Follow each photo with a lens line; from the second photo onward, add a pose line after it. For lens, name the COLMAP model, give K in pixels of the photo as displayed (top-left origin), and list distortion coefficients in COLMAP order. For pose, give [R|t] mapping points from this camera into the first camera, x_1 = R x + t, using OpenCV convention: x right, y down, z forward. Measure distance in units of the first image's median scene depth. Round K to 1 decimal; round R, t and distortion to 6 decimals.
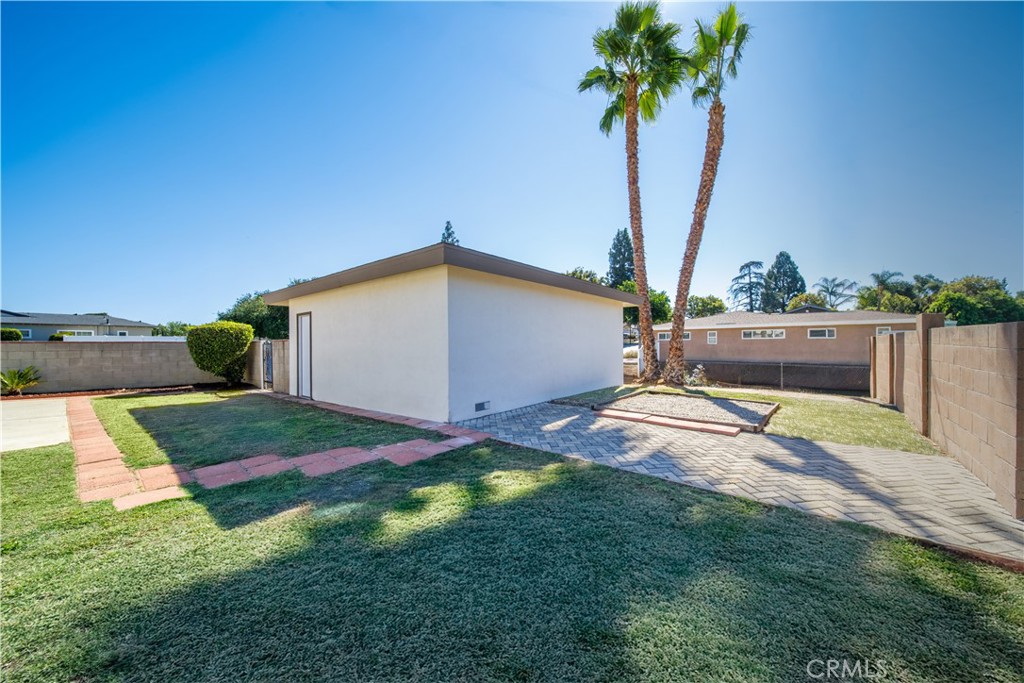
lens RADIAL K [[361.0, 0, 515.9], [0, 361.0, 344.4], [0, 0, 1]] dist [-0.000427, -0.000014]
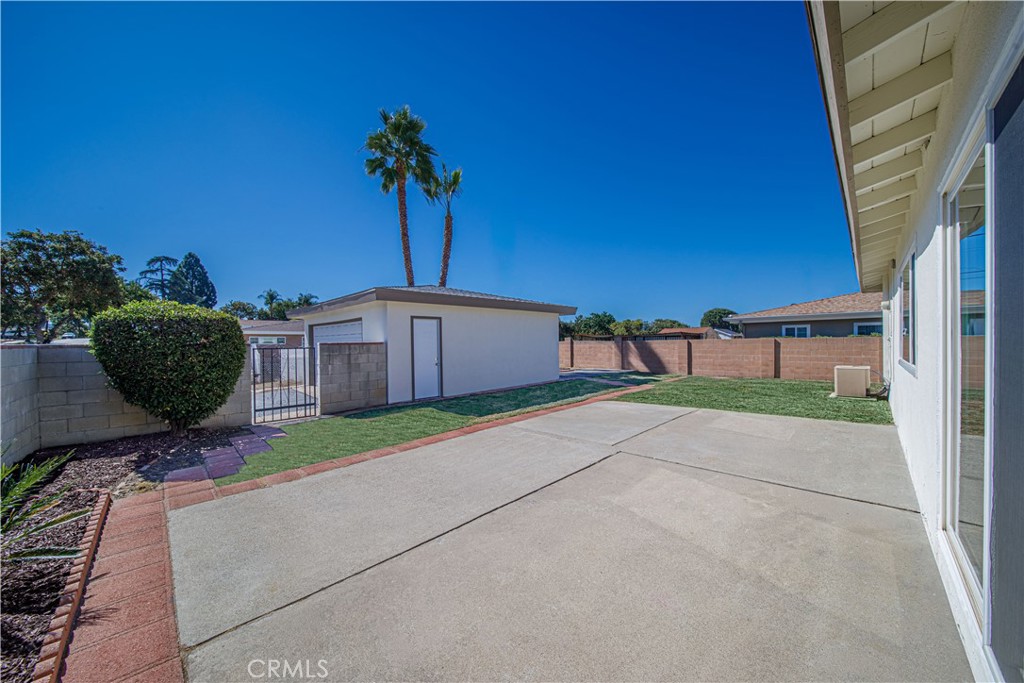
lens RADIAL K [[361.0, 0, 514.1], [0, 361.0, 344.3], [0, 0, 1]] dist [-0.000427, -0.000014]
pose [[0.095504, -0.001916, 0.995427, -0.147118], [0.015456, 0.999880, 0.000442, -0.000499], [-0.995309, 0.015343, 0.095522, 0.061898]]
